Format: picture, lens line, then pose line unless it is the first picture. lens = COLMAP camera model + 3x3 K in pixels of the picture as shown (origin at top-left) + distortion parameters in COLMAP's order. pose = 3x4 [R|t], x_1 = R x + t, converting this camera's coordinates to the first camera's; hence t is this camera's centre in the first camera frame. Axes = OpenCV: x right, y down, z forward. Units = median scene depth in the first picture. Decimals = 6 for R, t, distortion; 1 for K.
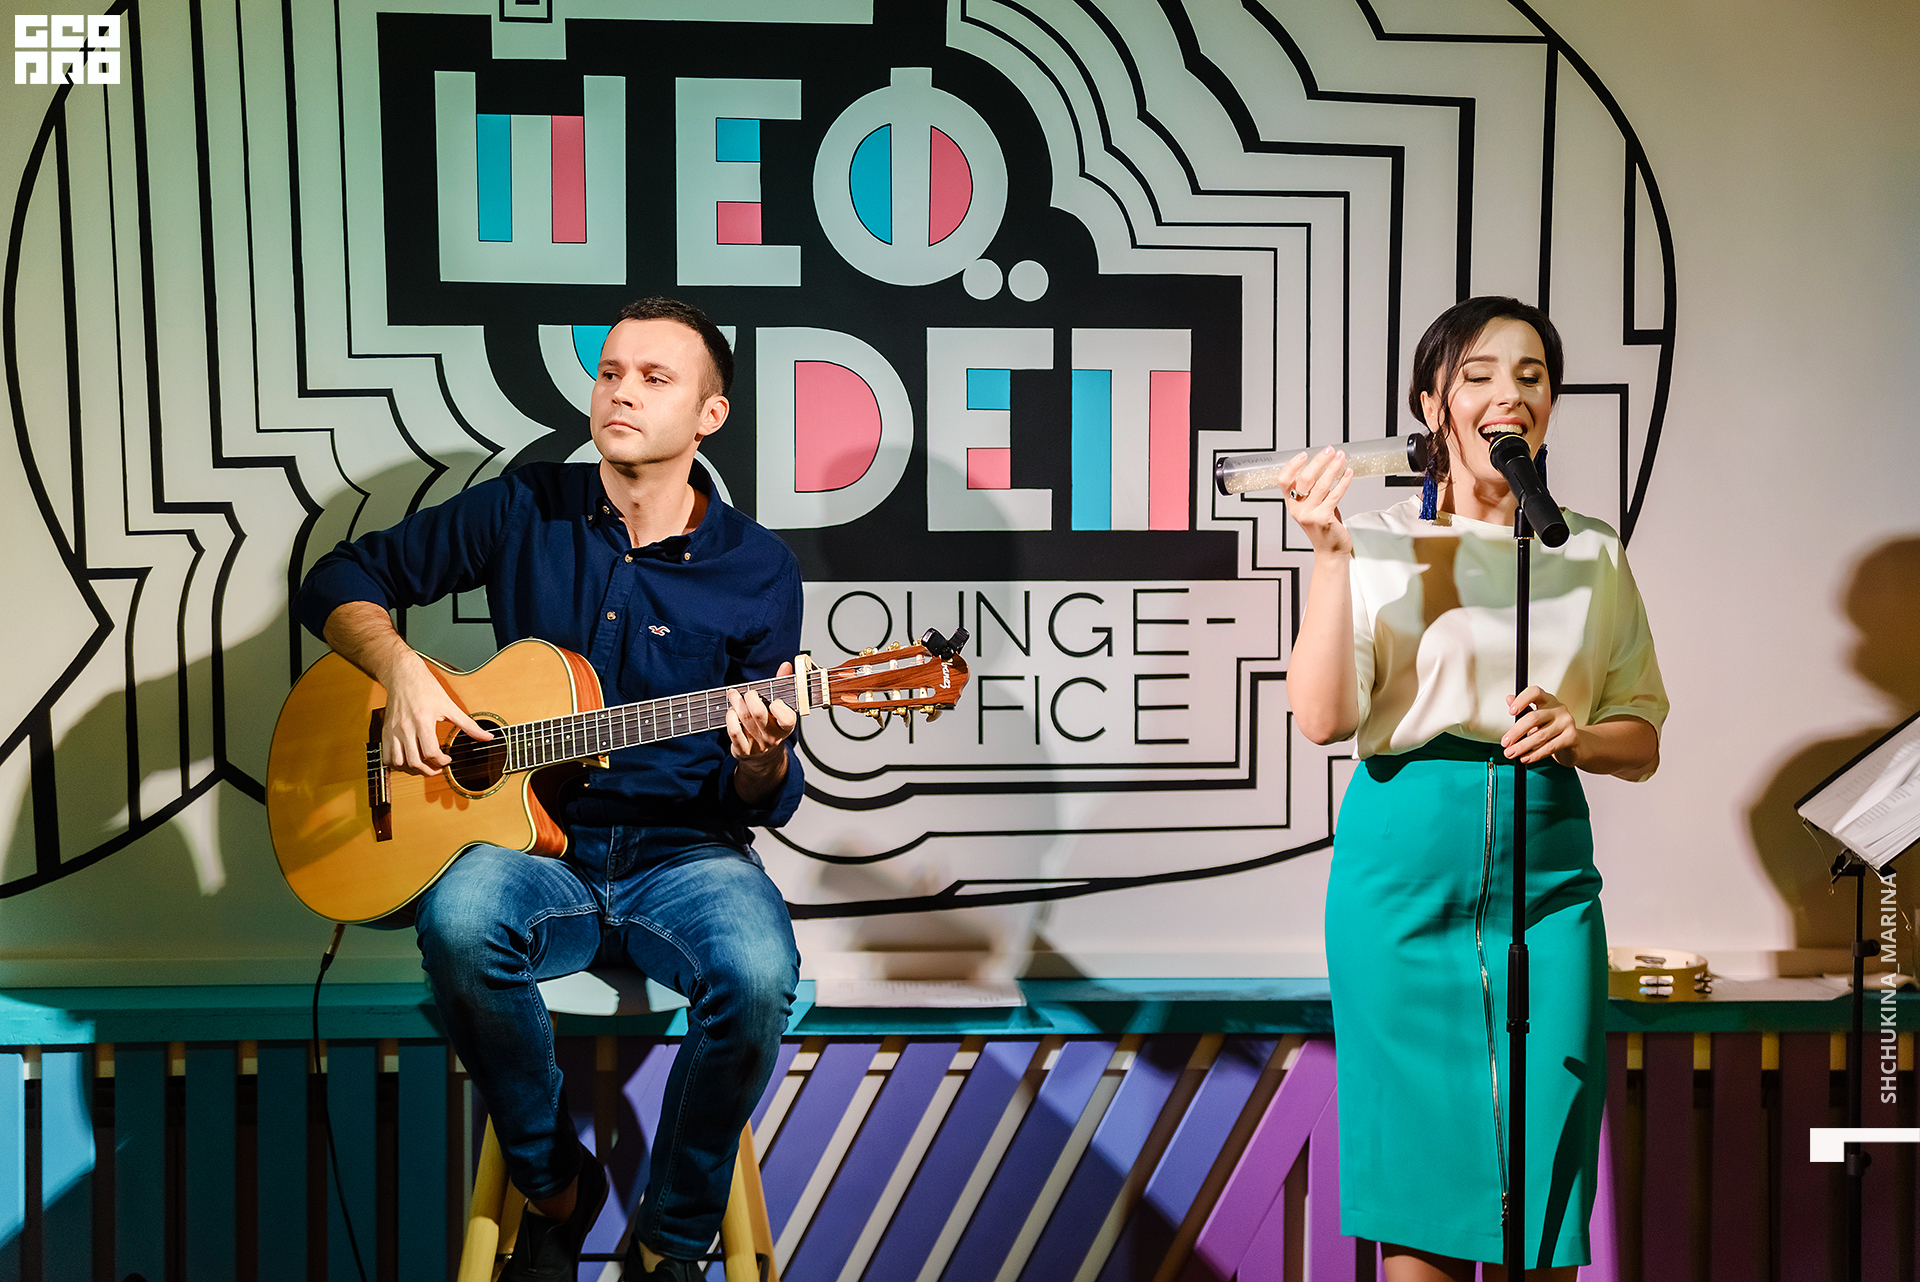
lens RADIAL K [[2557.0, 0, 961.8], [0, 2557.0, 660.5], [0, 0, 1]] dist [0.094177, 0.000000]
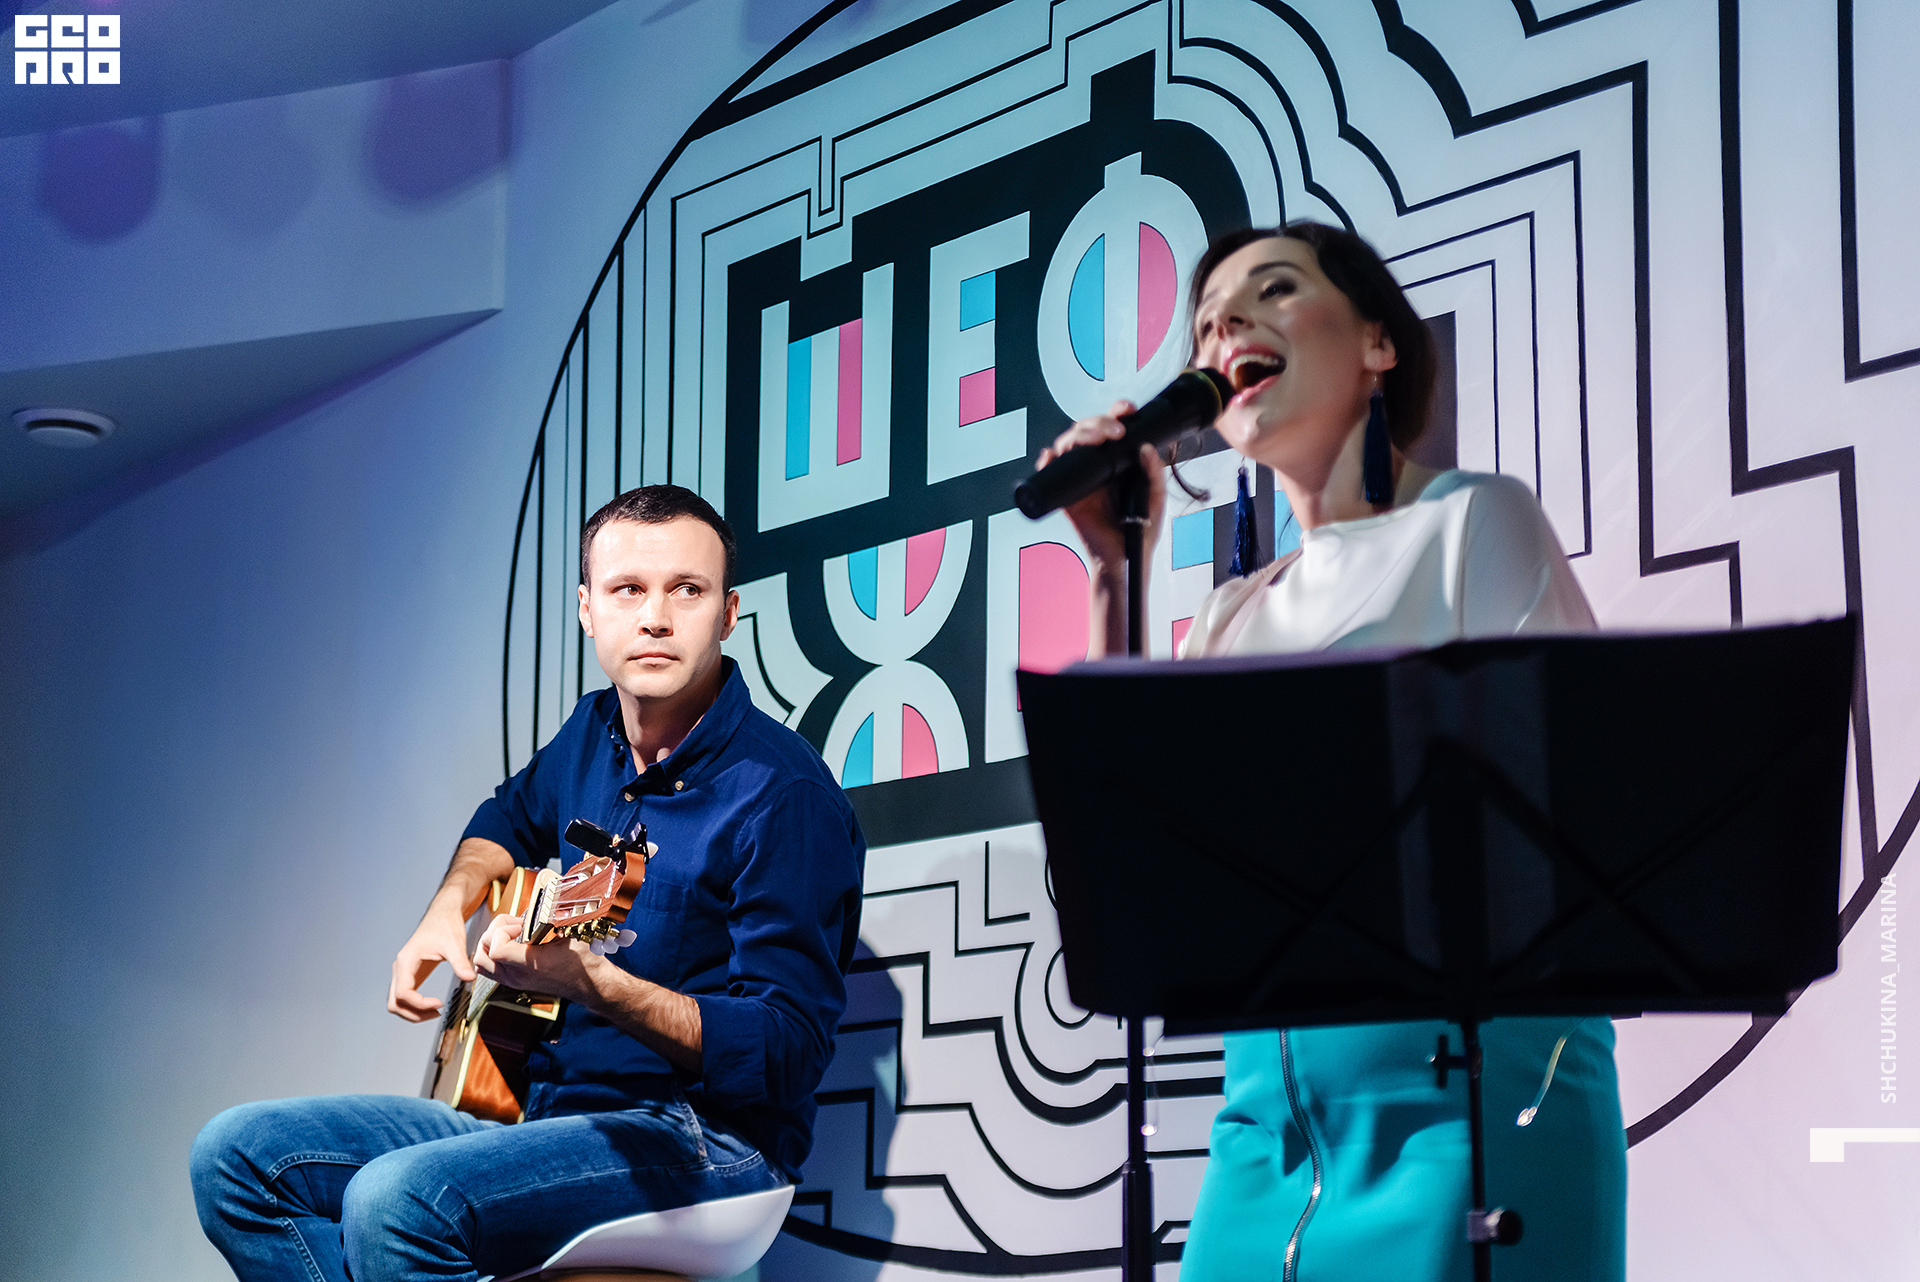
lens RADIAL K [[3107.6, 0, 946.4], [0, 3107.6, 689.3], [0, 0, 1]] dist [0.146721, 0.000000]
pose [[0.599330, -0.144884, -0.787281, 0.671477], [-0.055550, 0.973586, -0.221459, 0.139321], [0.798572, 0.176460, 0.575452, 0.439291]]
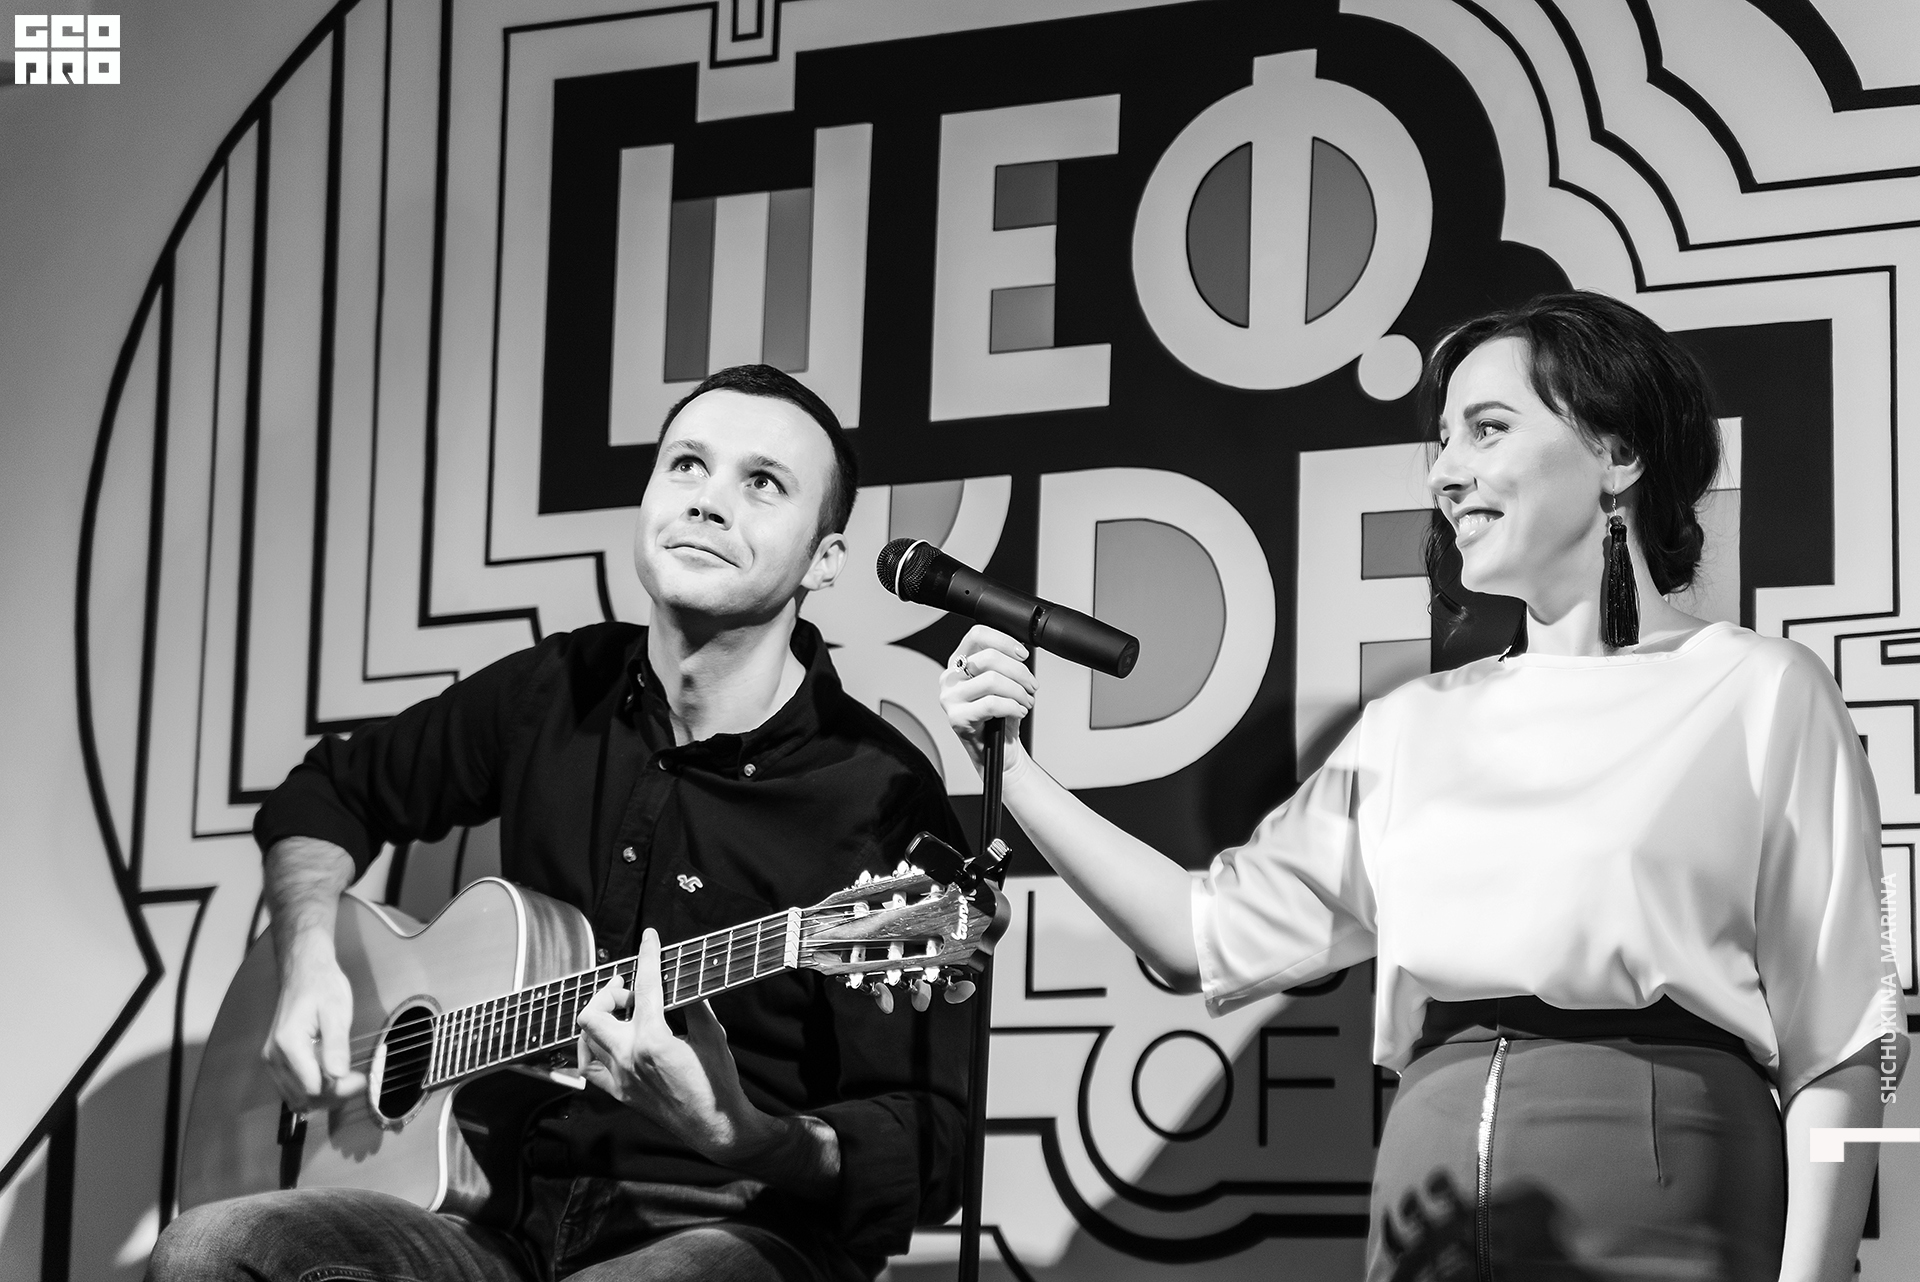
lens RADIAL K [[3966.4, 0, 945.2], [0, 3966.4, 654.1], [0, 0, 1]] dist [0.270541, 0.000000]
pose [[0.885466, -0.065021, -0.460132, 0.343495], [-0.055836, 0.968103, -0.244251, 0.151160], [0.461337, 0.241968, 0.853592, 0.170691]]
